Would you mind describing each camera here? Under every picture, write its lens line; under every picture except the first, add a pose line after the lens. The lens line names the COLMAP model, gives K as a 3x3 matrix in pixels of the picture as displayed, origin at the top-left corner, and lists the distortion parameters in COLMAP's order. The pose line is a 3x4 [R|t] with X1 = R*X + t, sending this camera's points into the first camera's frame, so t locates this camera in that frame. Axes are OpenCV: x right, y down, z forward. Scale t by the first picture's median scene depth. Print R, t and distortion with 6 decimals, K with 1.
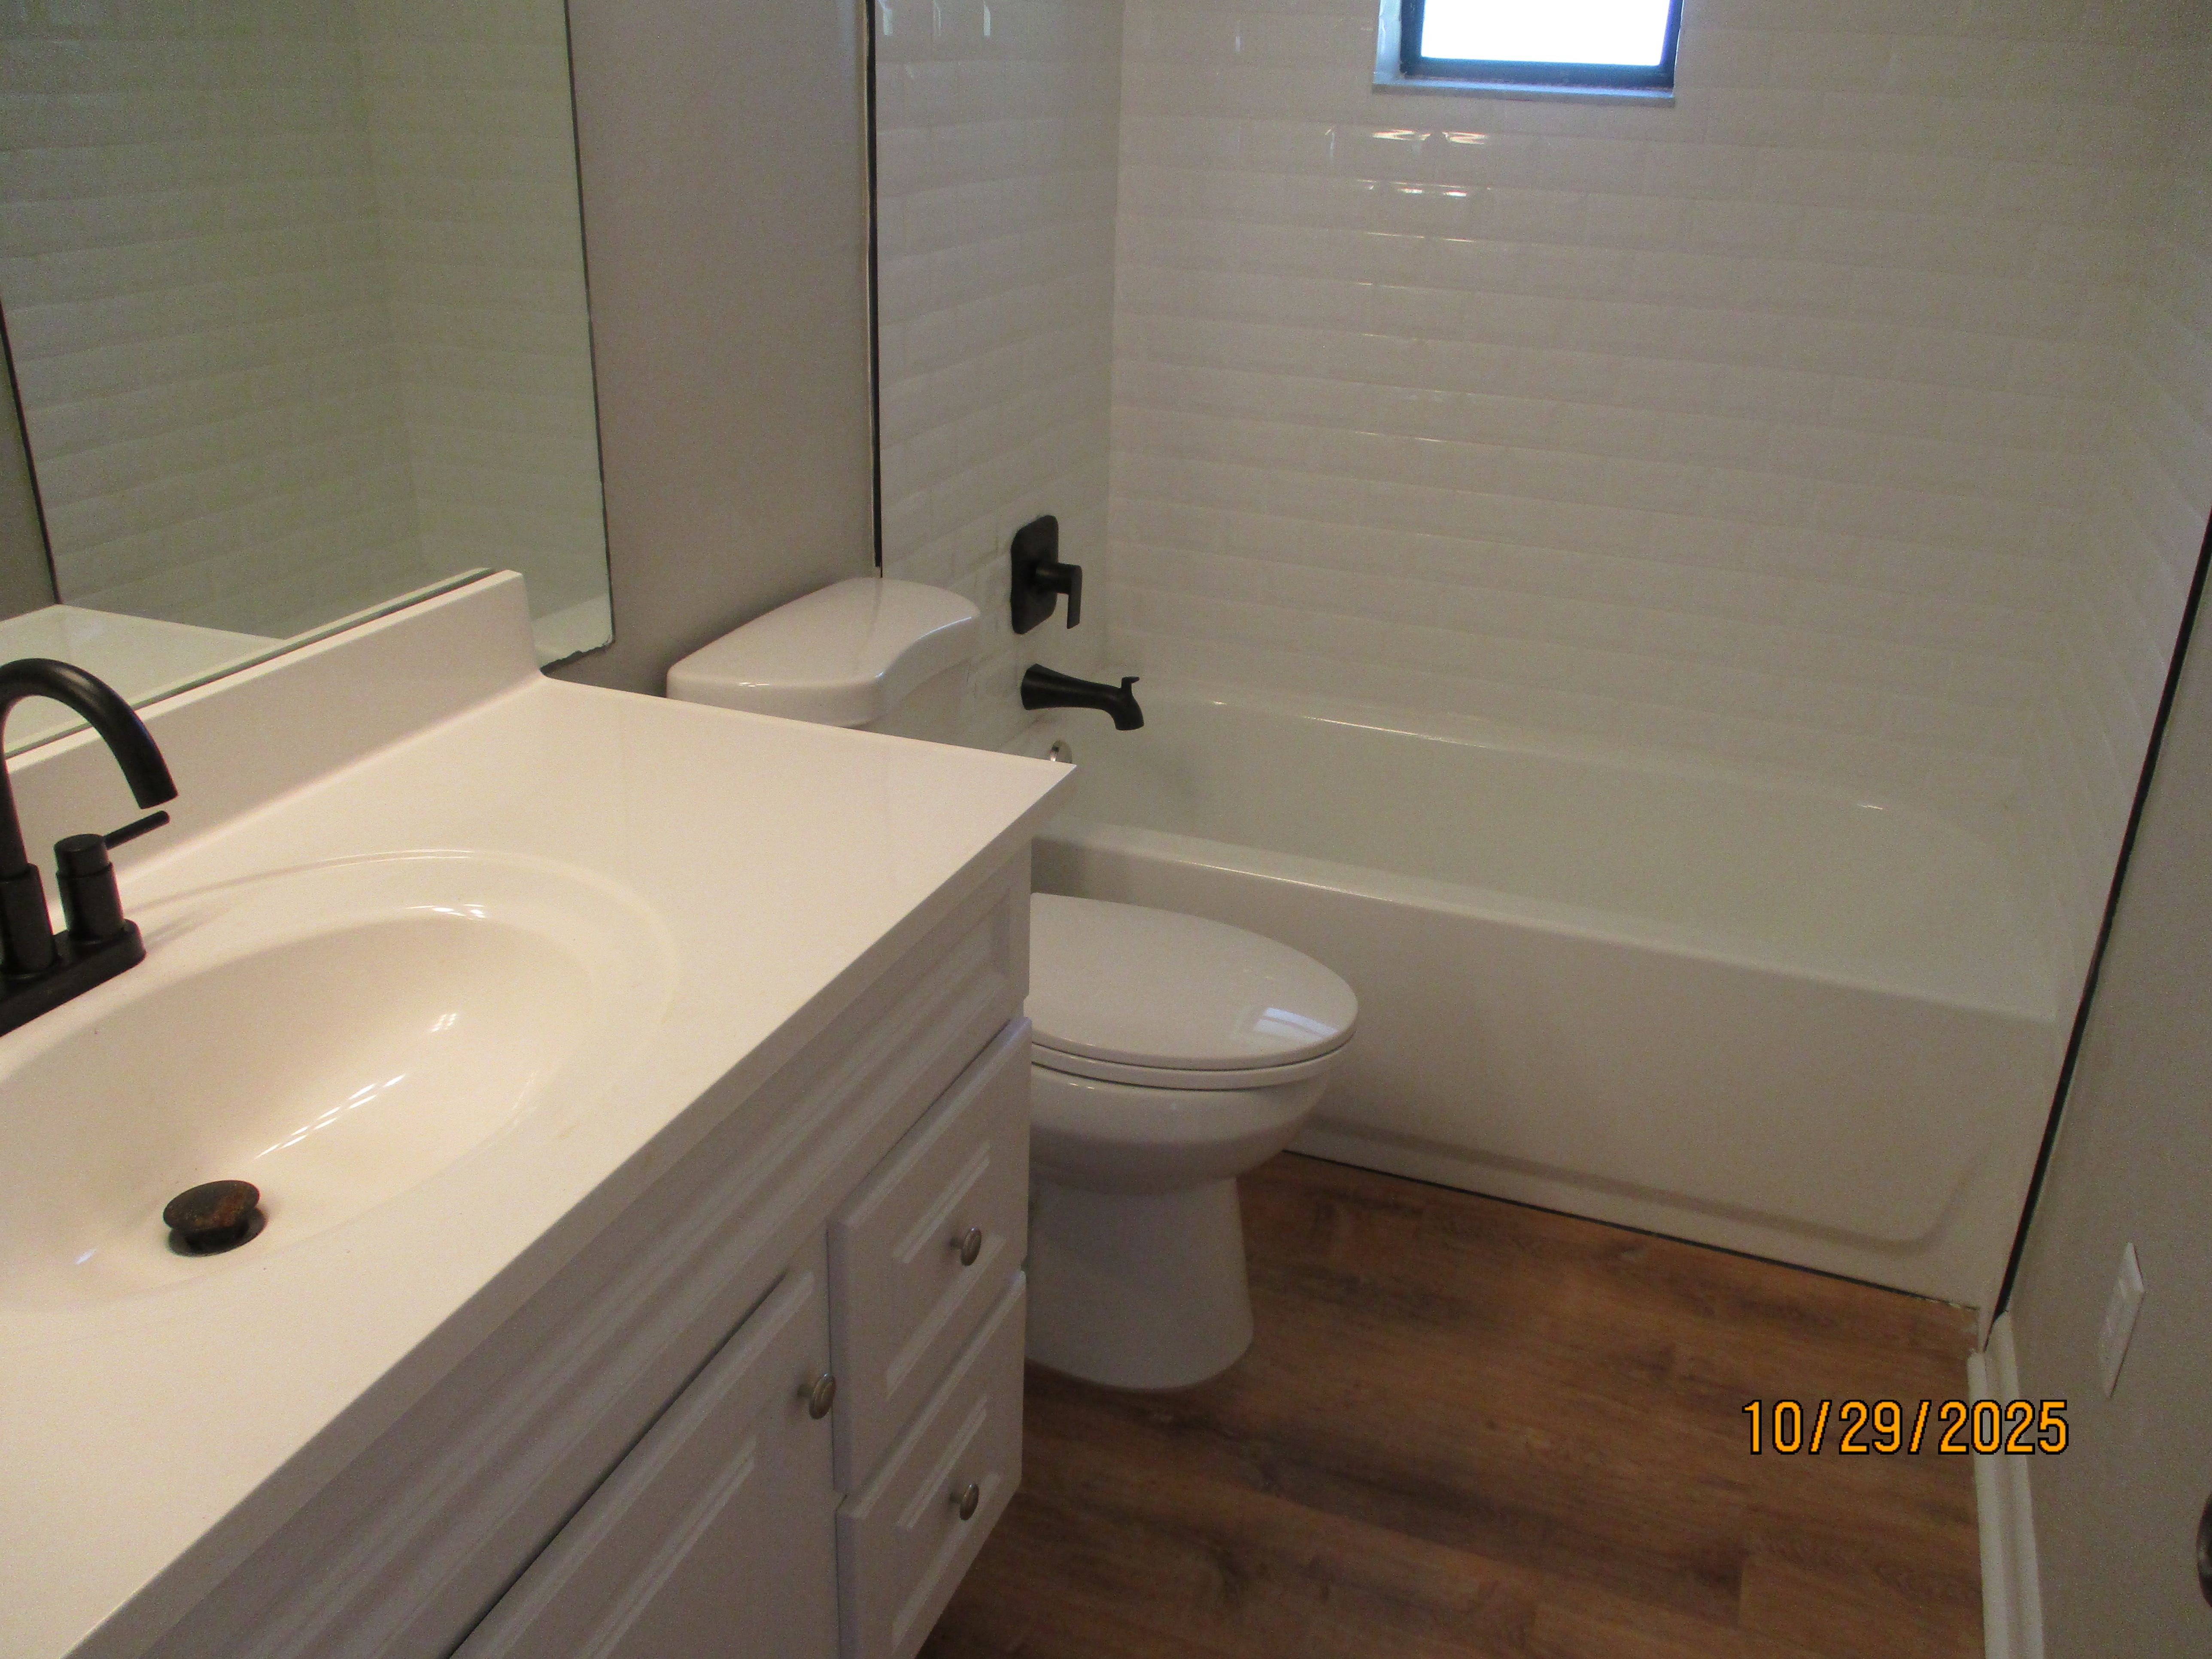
lens RADIAL K [[1873.4, 0, 1106.0], [0, 1873.4, 829.5], [0, 0, 1]] dist [0.007969, 0.231797]
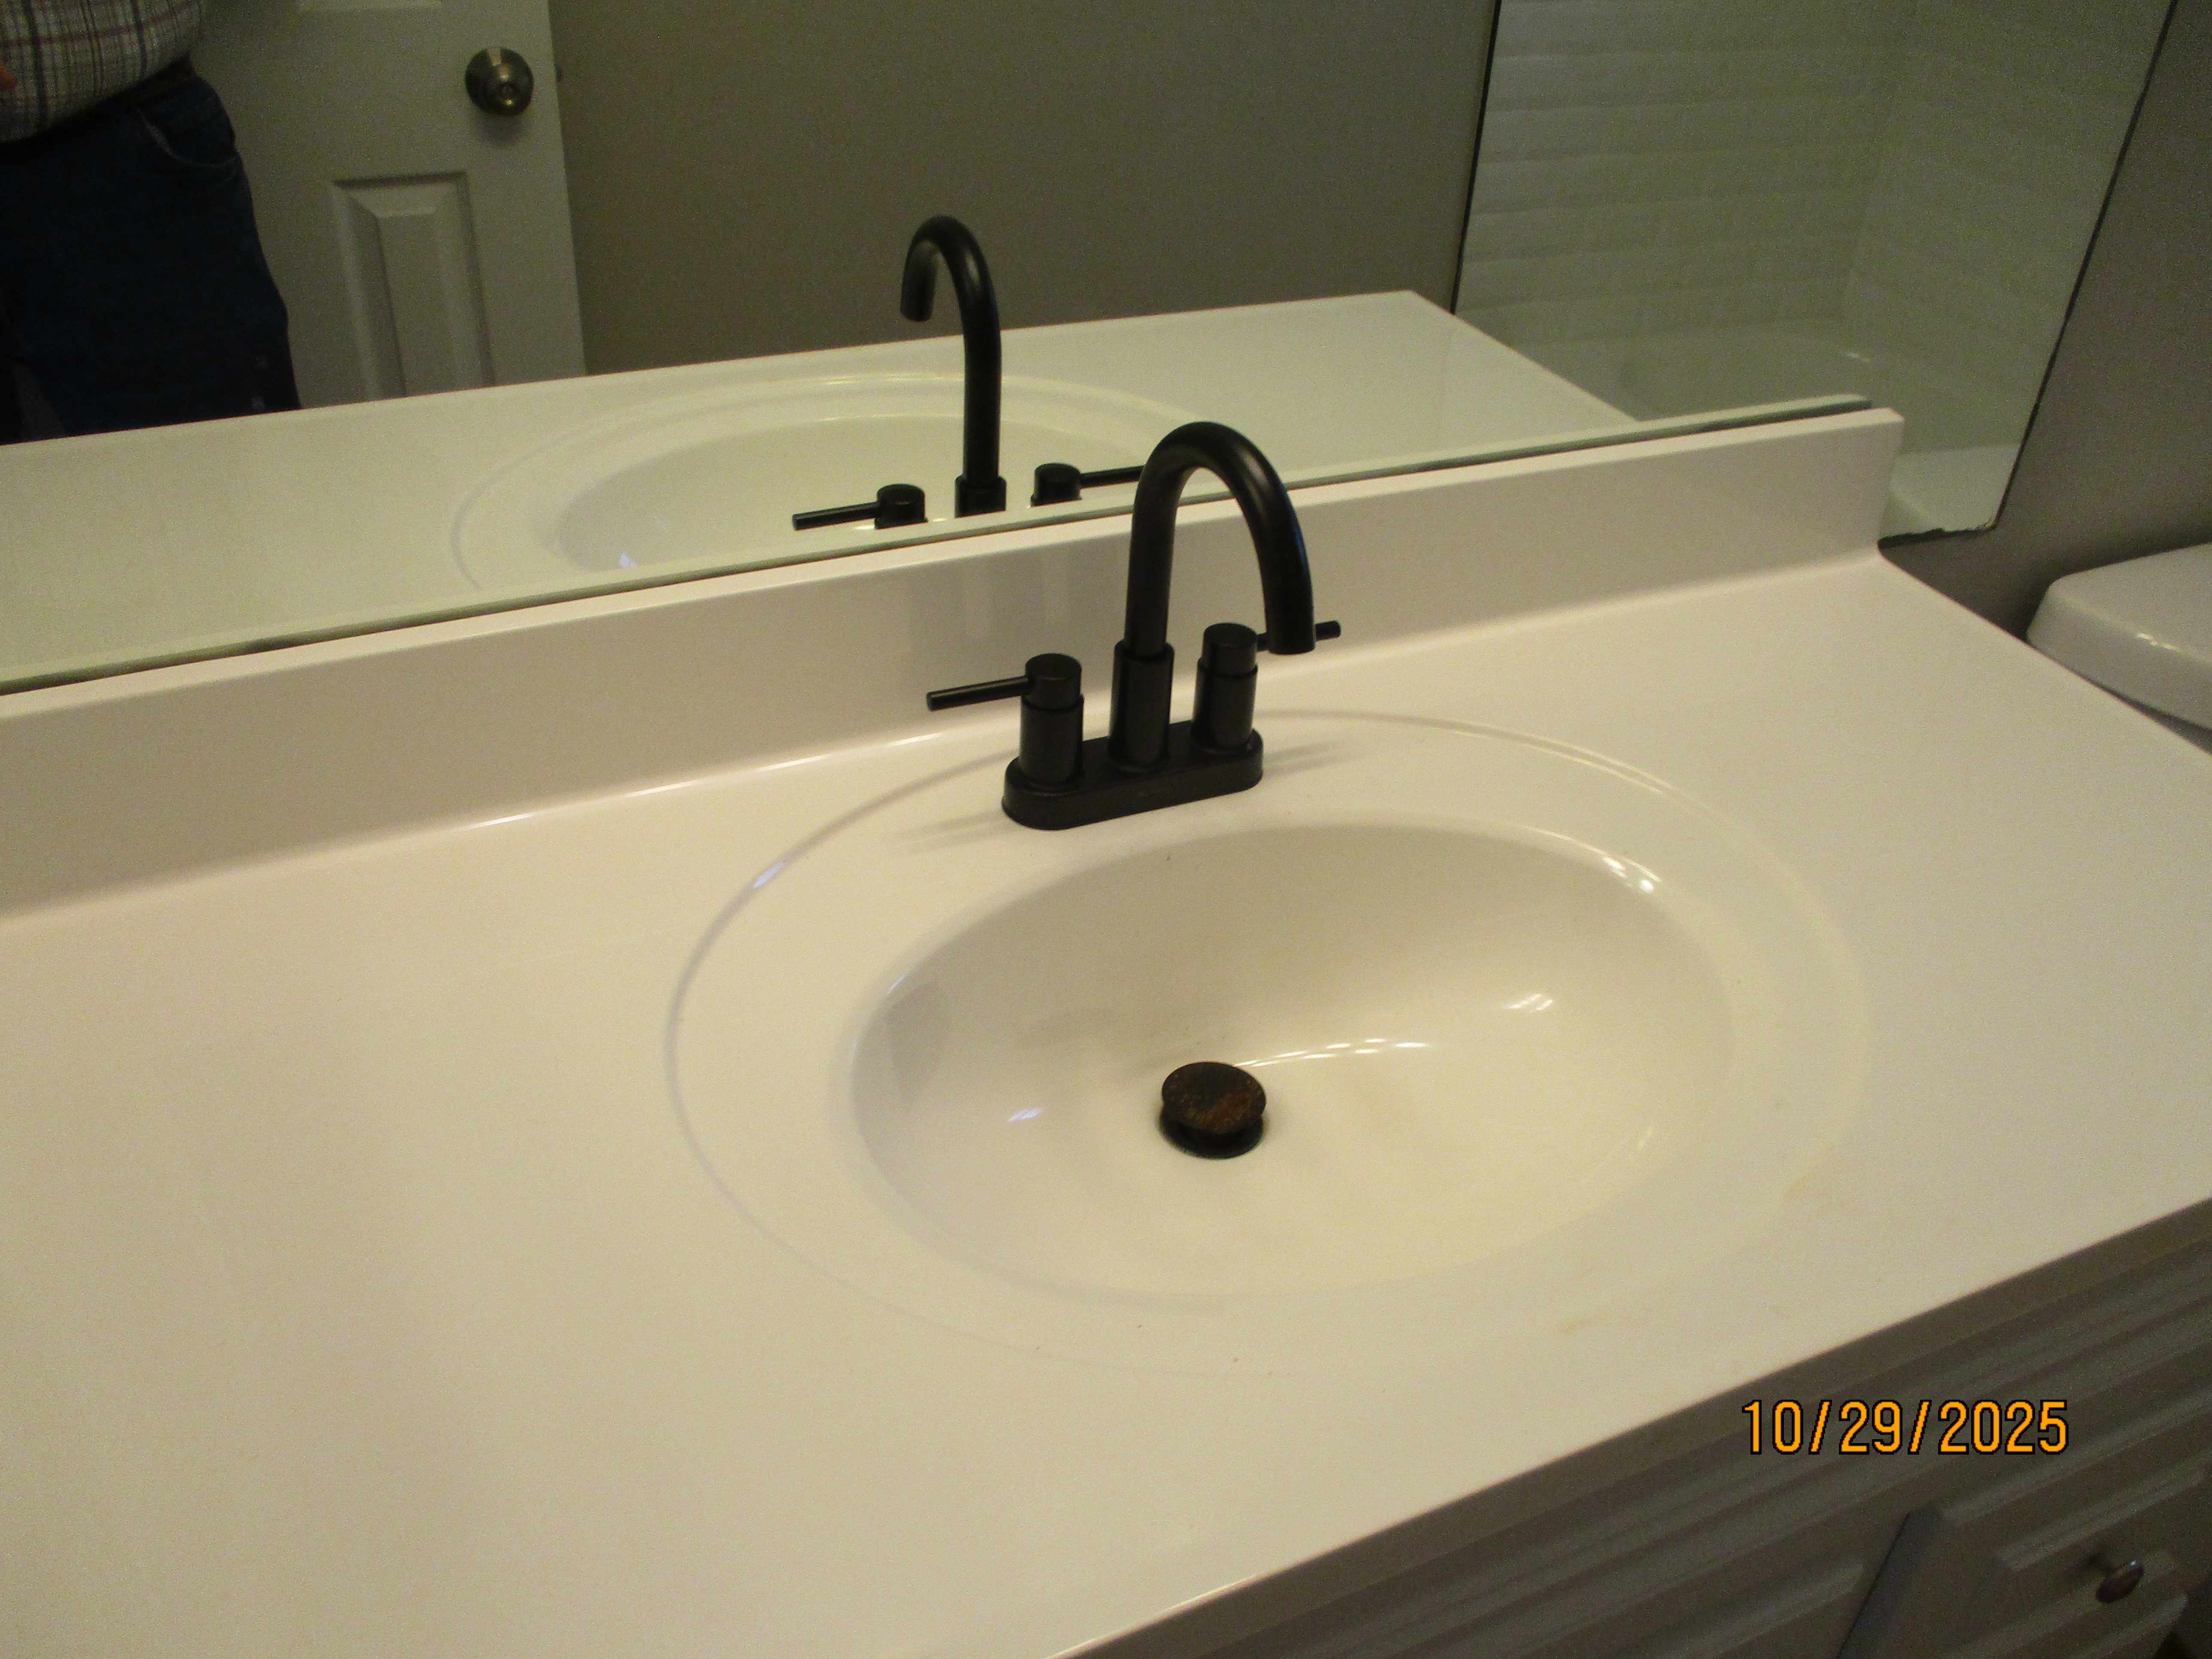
lens RADIAL K [[1826.2, 0, 1106.0], [0, 1826.2, 829.5], [0, 0, 1]] dist [-0.062313, 0.002585]
pose [[0.720126, 0.392547, -0.572124, -0.089694], [-0.310859, 0.919717, 0.239764, -0.077238], [0.620311, 0.005190, 0.784339, 0.326098]]
